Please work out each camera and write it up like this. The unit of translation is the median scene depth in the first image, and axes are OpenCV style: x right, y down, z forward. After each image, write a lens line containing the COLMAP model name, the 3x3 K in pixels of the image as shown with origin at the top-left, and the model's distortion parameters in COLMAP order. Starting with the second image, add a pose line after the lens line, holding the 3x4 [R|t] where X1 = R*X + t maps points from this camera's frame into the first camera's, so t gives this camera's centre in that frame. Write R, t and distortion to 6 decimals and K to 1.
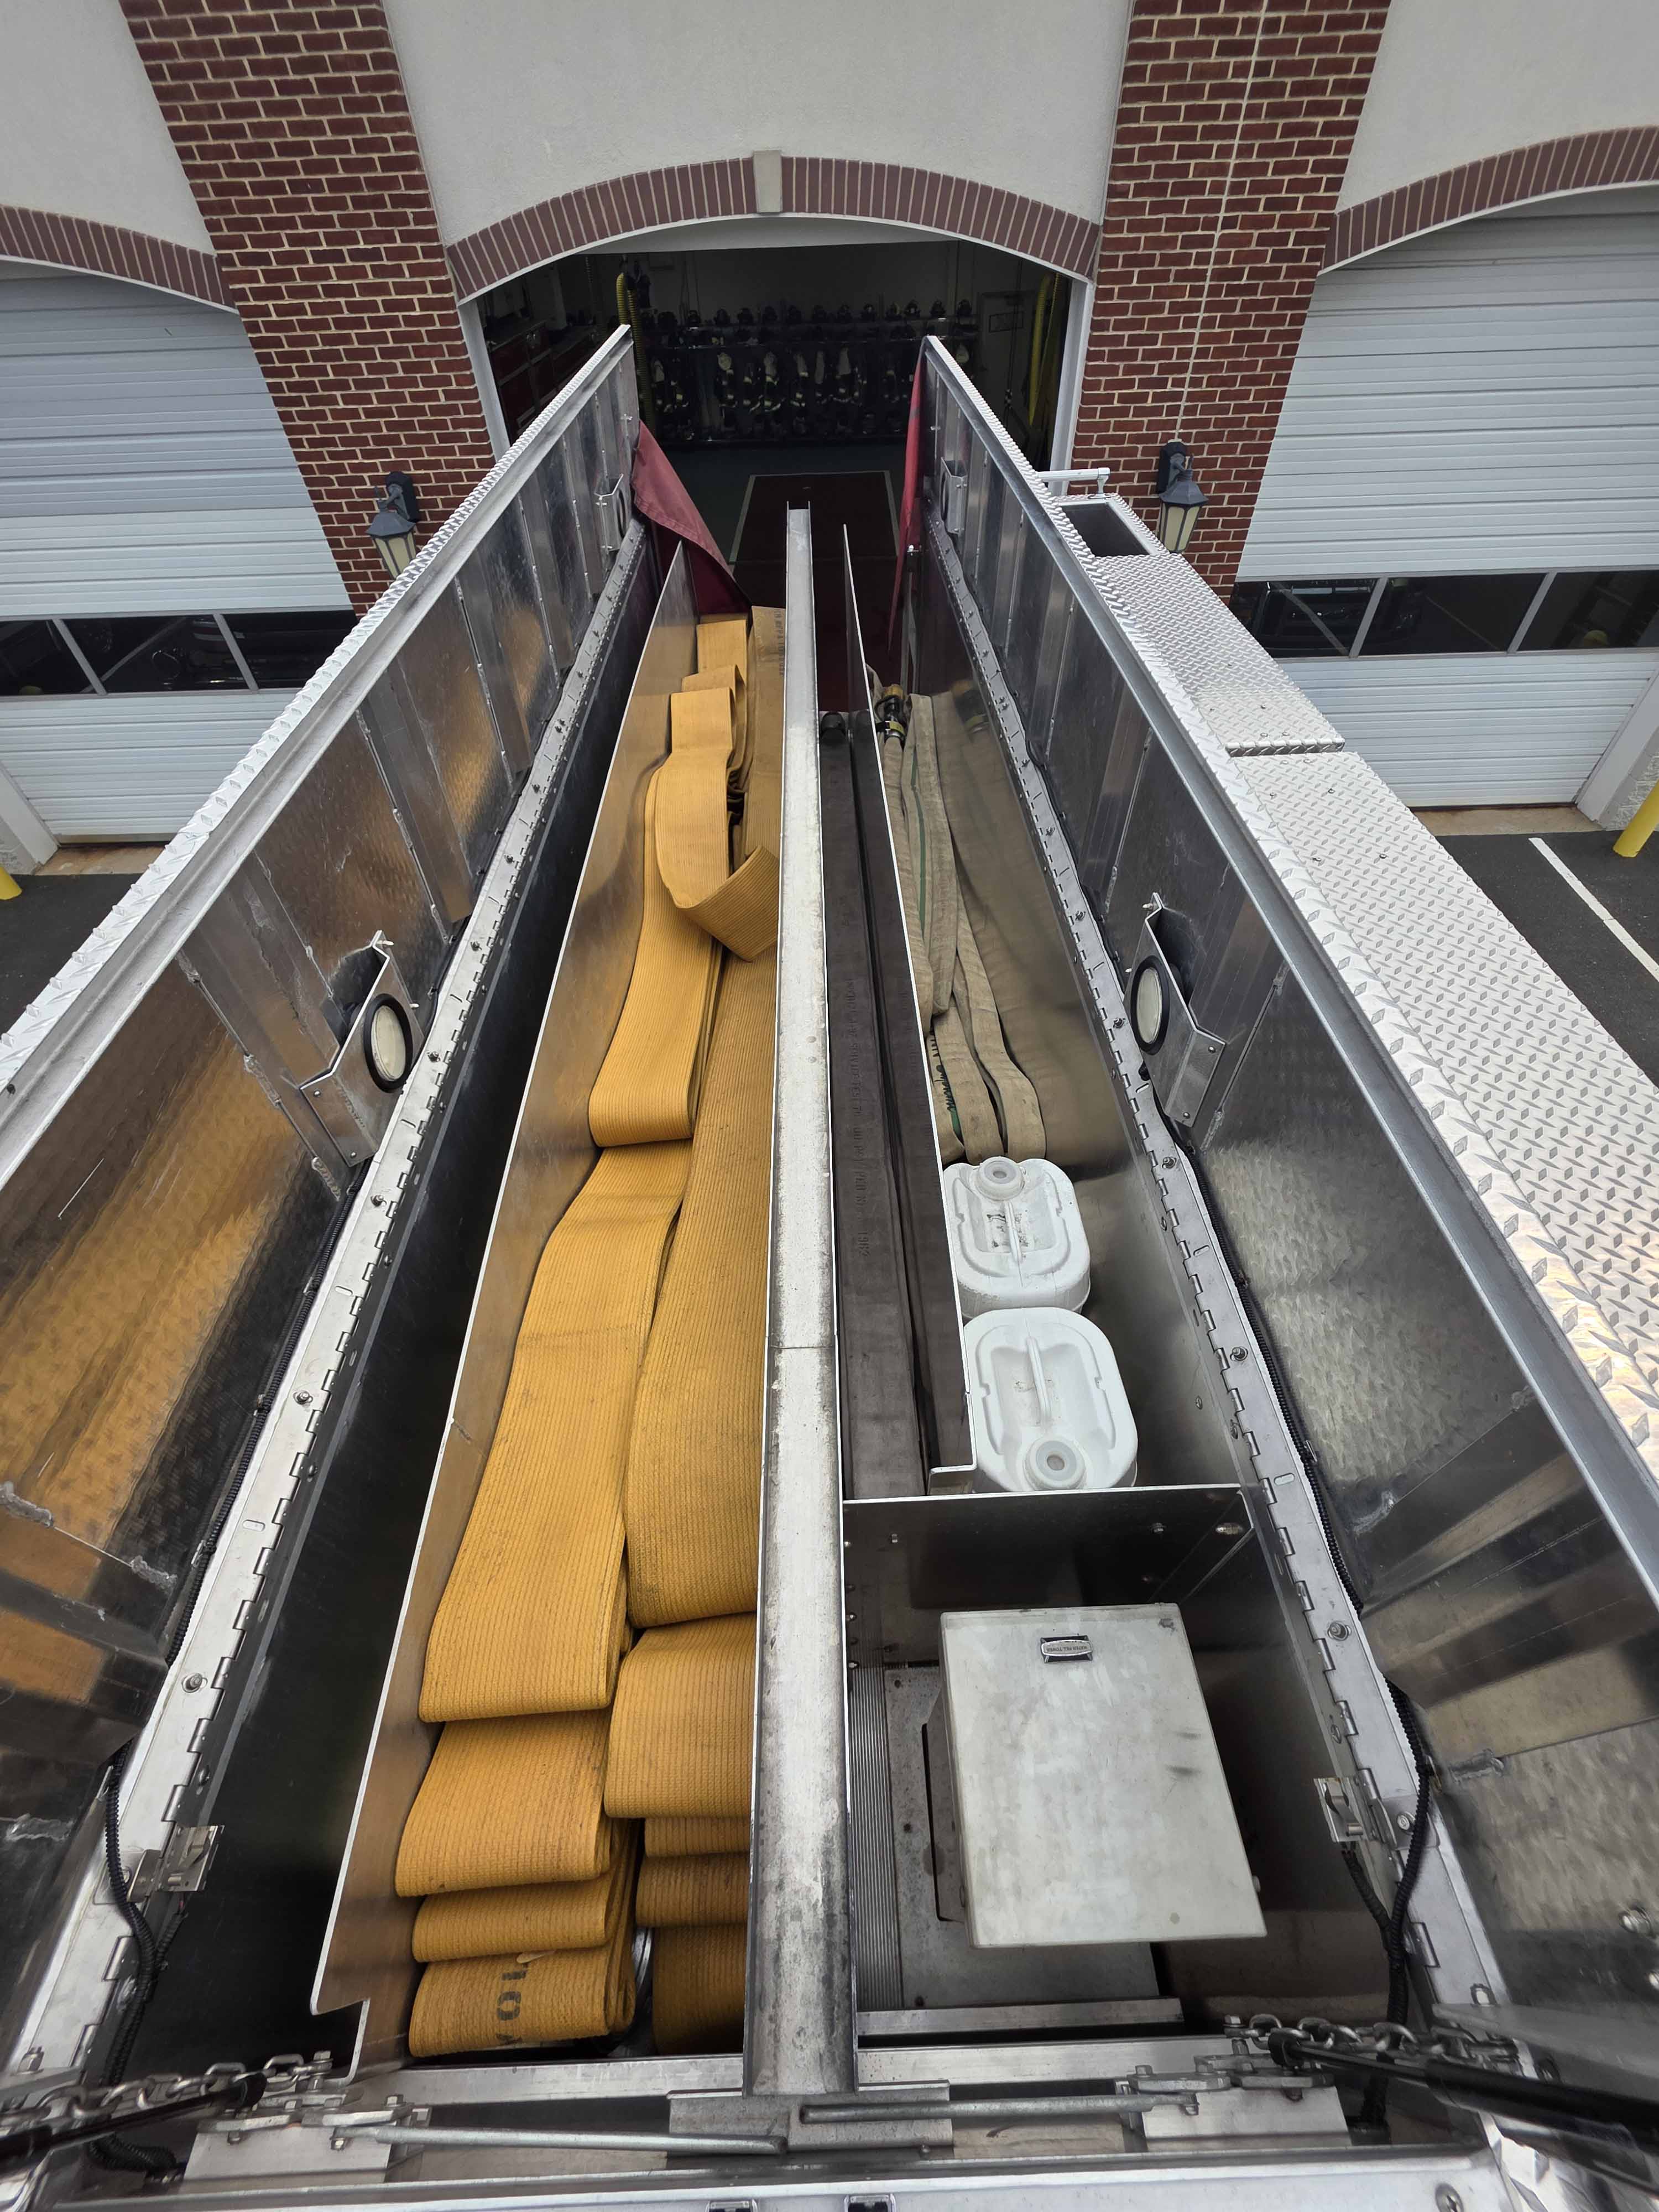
lens RADIAL K [[891.7, 0, 825.5], [0, 891.7, 1115.1], [0, 0, 1]] dist [-0.003671, -0.000440]
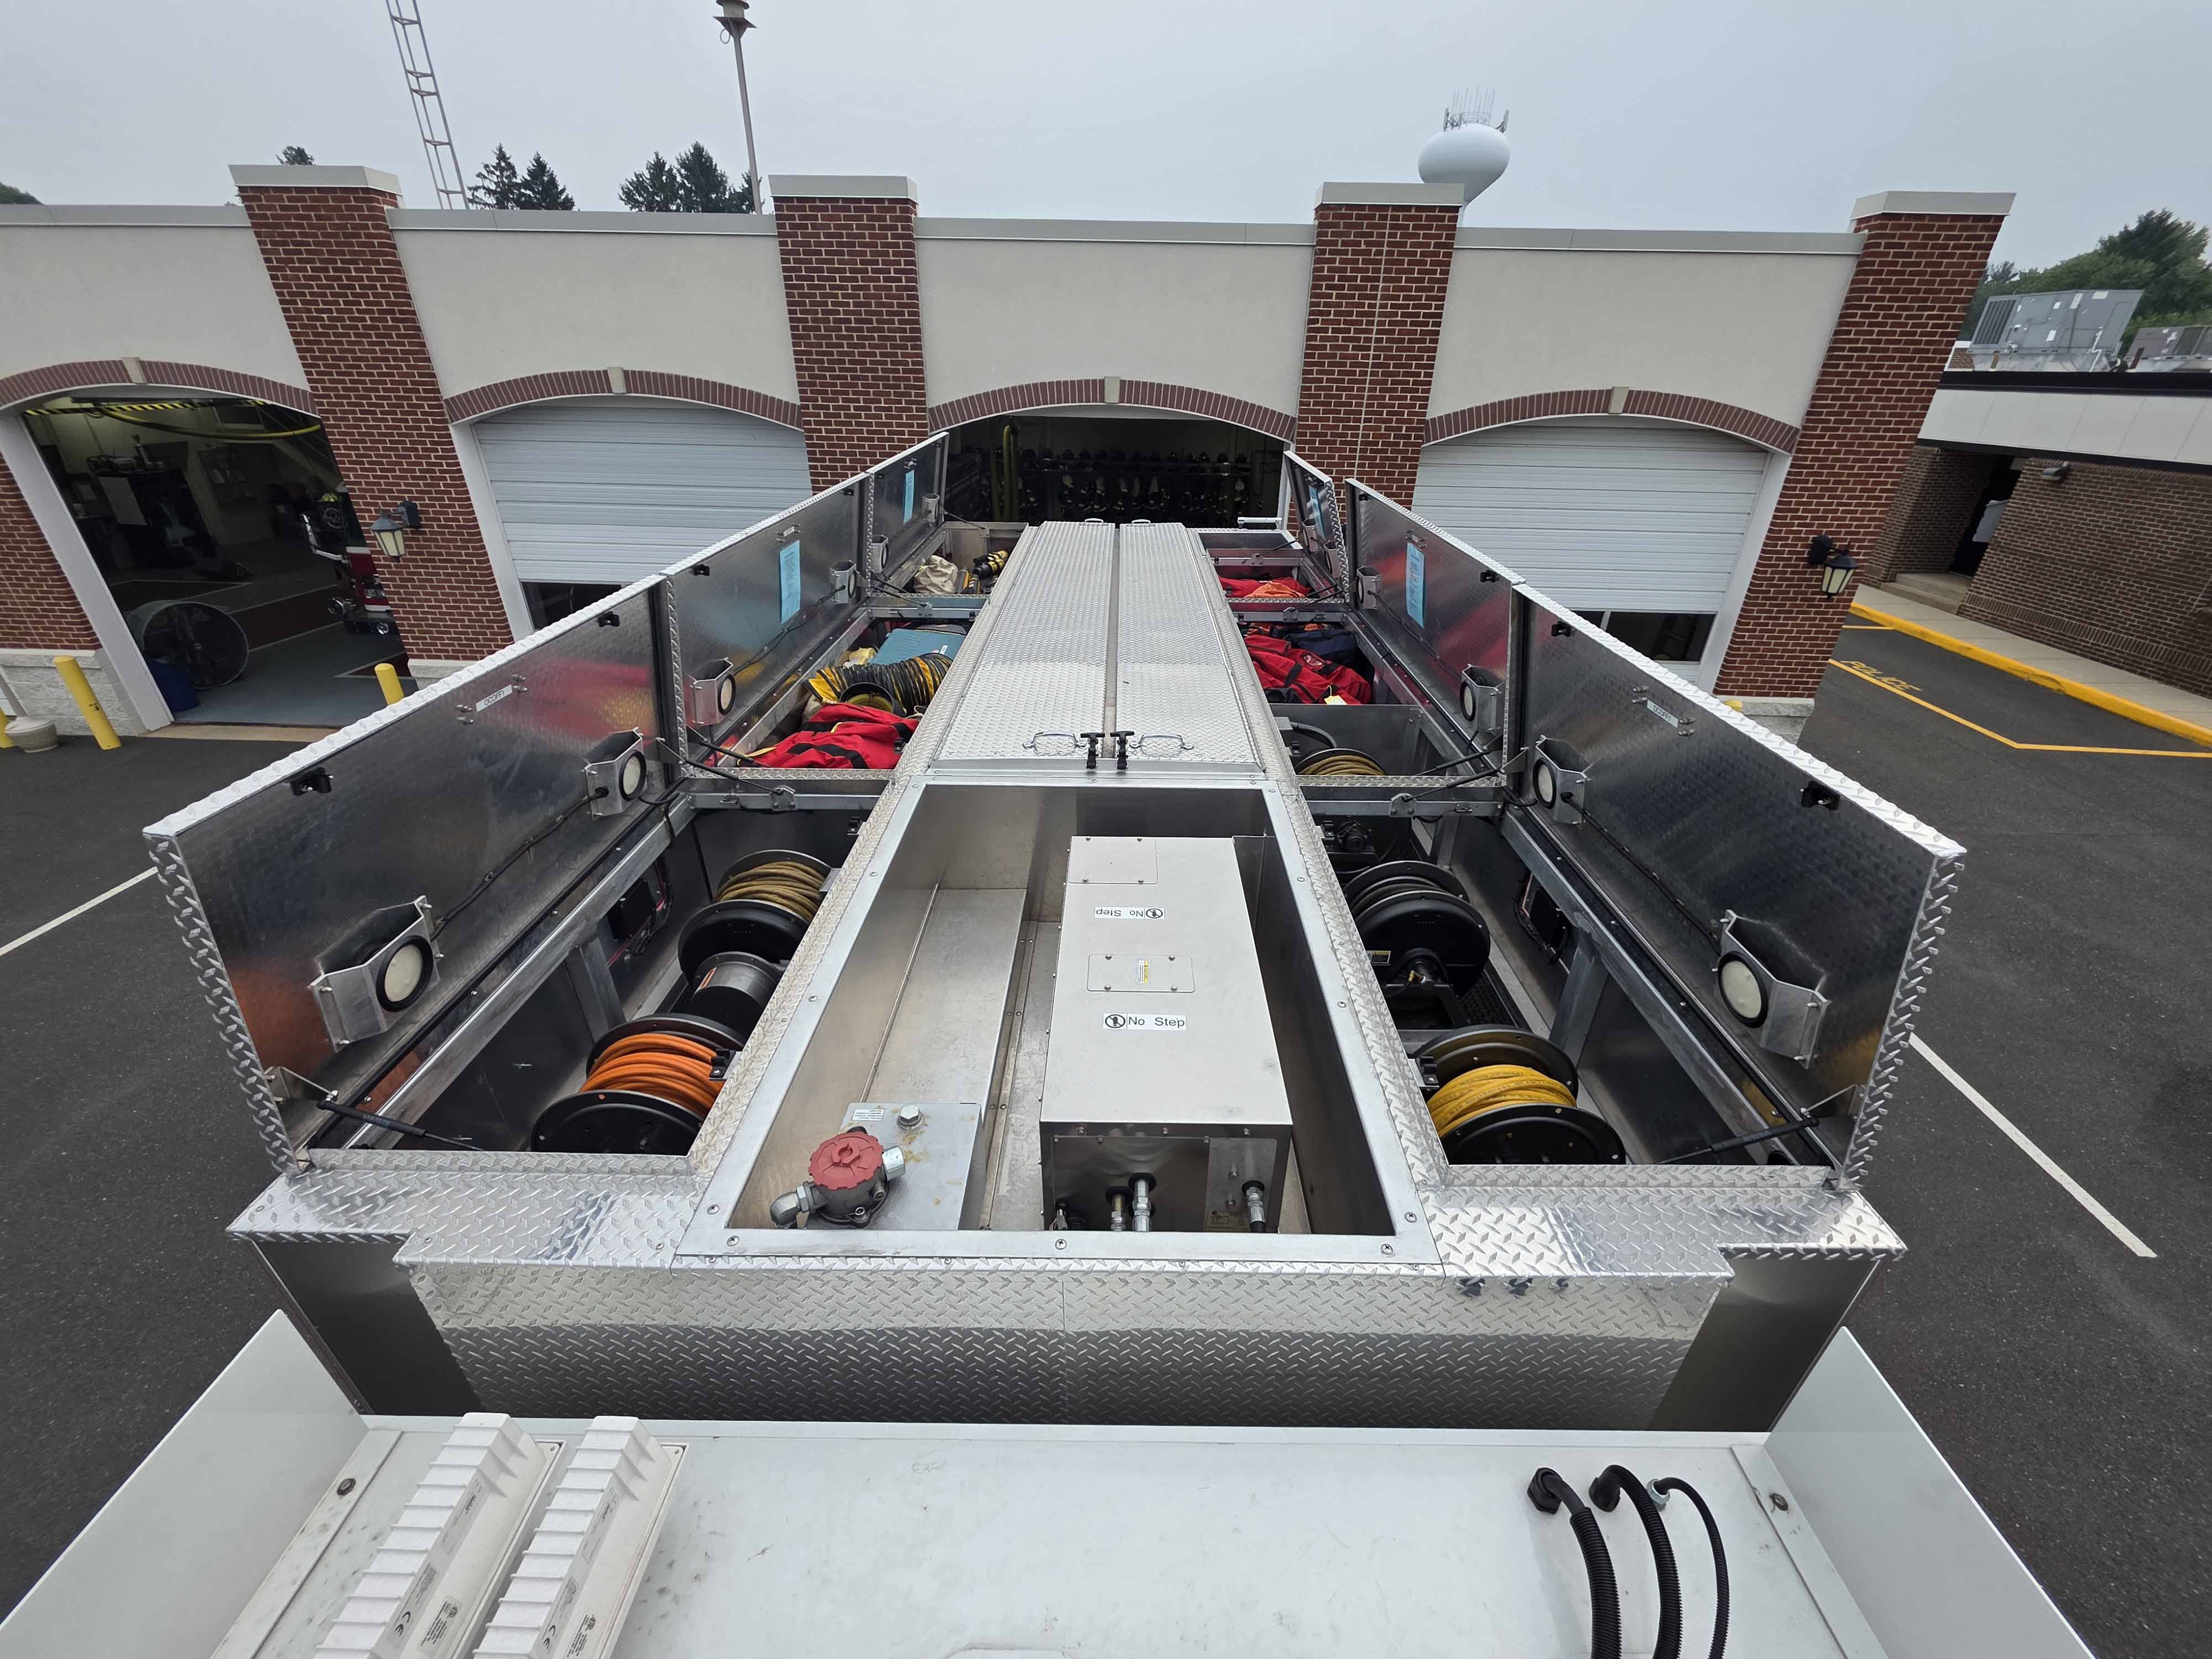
lens RADIAL K [[891.7, 0, 1112.5], [0, 891.7, 824.1], [0, 0, 1]] dist [-0.003671, -0.000440]
pose [[0.998283, 0.057476, -0.011286, 0.007659], [-0.057907, 0.939418, -0.337846, 0.373411], [-0.008816, 0.337919, 0.941134, -0.387844]]
